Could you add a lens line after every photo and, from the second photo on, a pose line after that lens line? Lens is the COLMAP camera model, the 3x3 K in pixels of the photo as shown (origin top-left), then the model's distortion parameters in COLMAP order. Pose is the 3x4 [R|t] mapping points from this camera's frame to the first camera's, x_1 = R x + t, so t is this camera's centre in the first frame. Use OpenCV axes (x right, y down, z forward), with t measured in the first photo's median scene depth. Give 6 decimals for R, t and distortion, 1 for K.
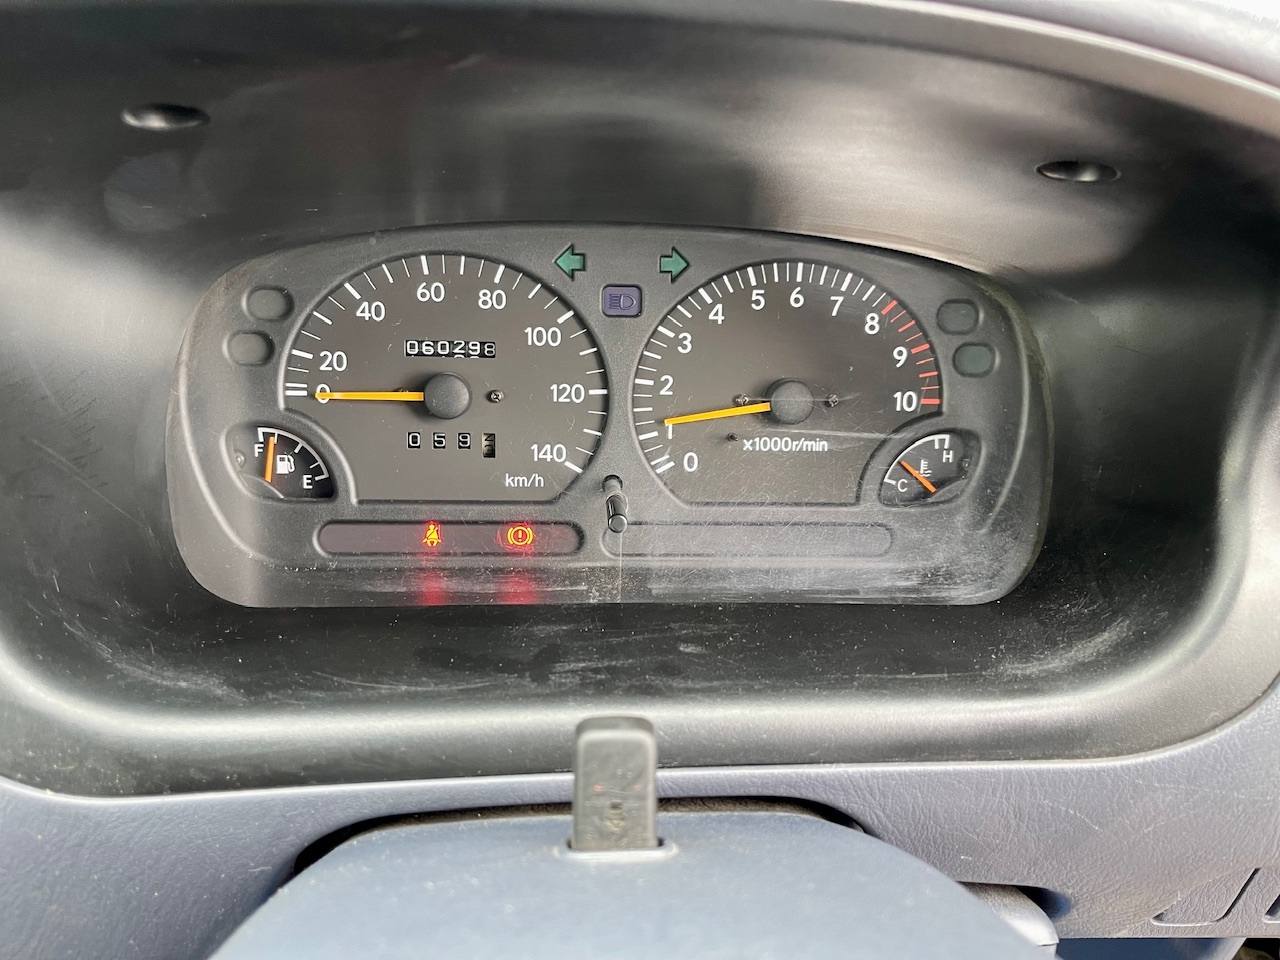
lens RADIAL K [[965.7, 0, 621.4], [0, 965.7, 515.3], [0, 0, 1]] dist [0.065850, -0.093044]
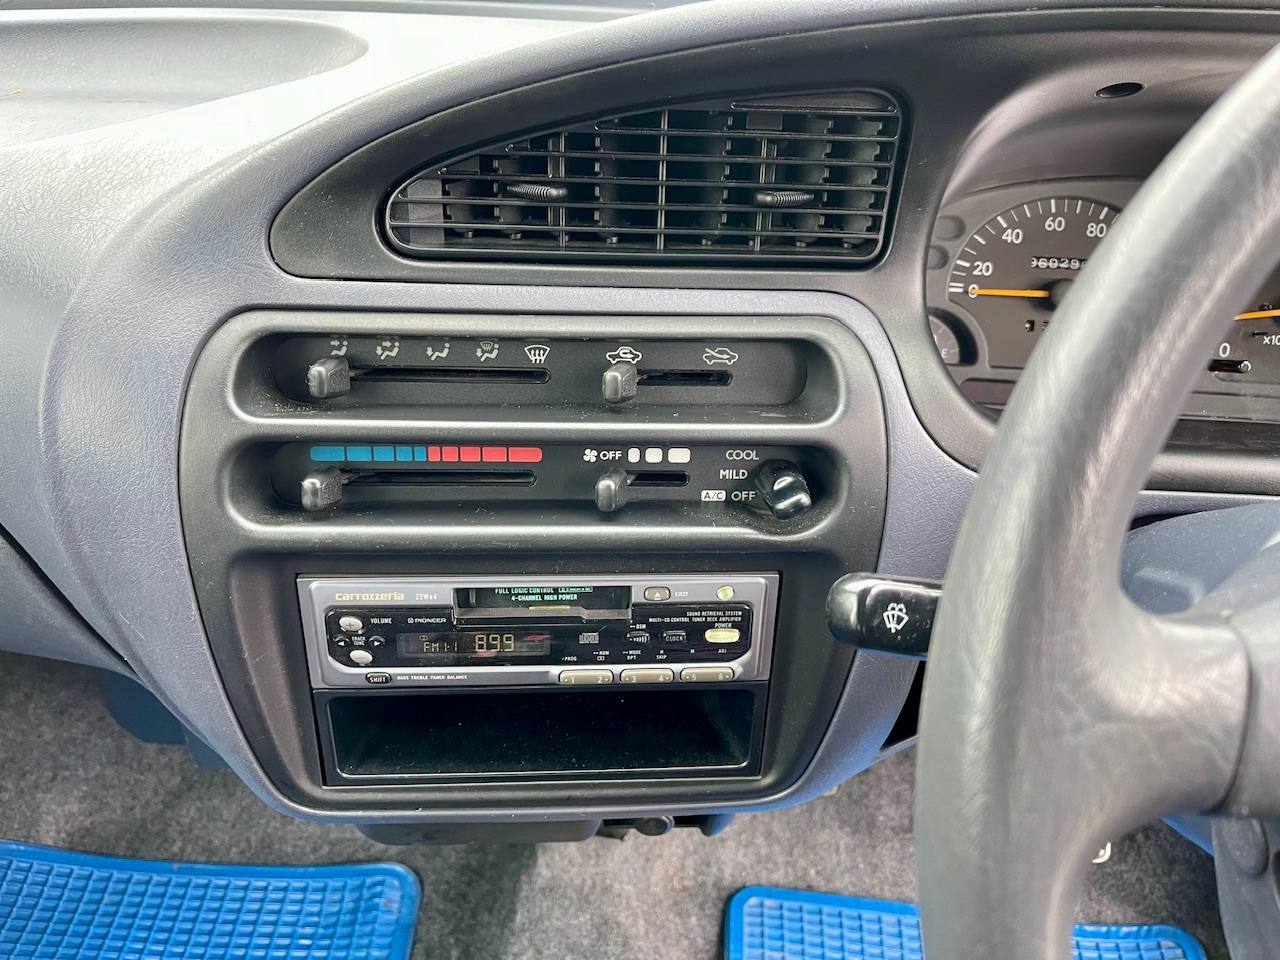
lens RADIAL K [[965.7, 0, 631.3], [0, 965.7, 477.4], [0, 0, 1]] dist [0.065850, -0.093044]
pose [[0.996123, 0.052197, -0.070810, -0.695487], [-0.056504, 0.996582, -0.060257, 0.270804], [0.067423, 0.064025, 0.995668, -0.476341]]
